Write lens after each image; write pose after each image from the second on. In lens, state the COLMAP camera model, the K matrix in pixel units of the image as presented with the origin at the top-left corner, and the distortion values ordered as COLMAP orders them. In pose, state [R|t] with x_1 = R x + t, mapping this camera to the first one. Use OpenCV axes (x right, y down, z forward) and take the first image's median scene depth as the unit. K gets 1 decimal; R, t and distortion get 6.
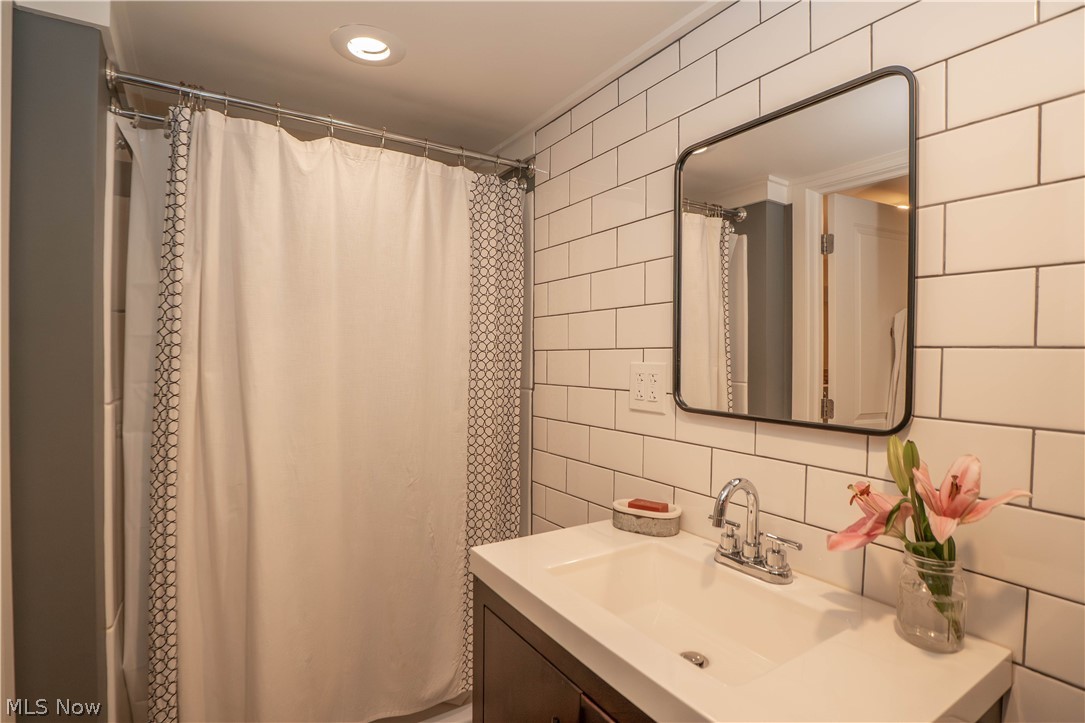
lens RADIAL K [[540.1, 0, 542.5], [0, 540.1, 361.5], [0, 0, 1]] dist [-0.040597, 0.000640]
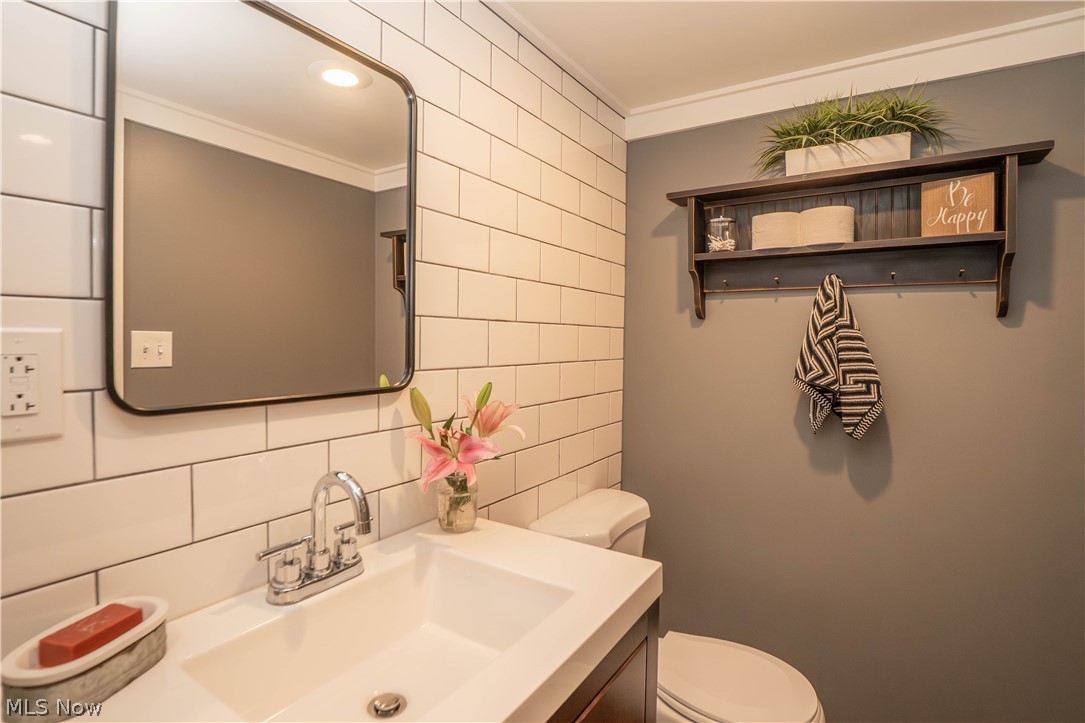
lens RADIAL K [[542.0, 0, 536.4], [0, 542.0, 326.6], [0, 0, 1]] dist [-0.000495, 0.000052]
pose [[-0.409568, 0.002817, 0.912275, -0.543207], [0.004698, 0.999988, -0.000979, 0.003948], [-0.912268, 0.003885, -0.409576, 1.145180]]
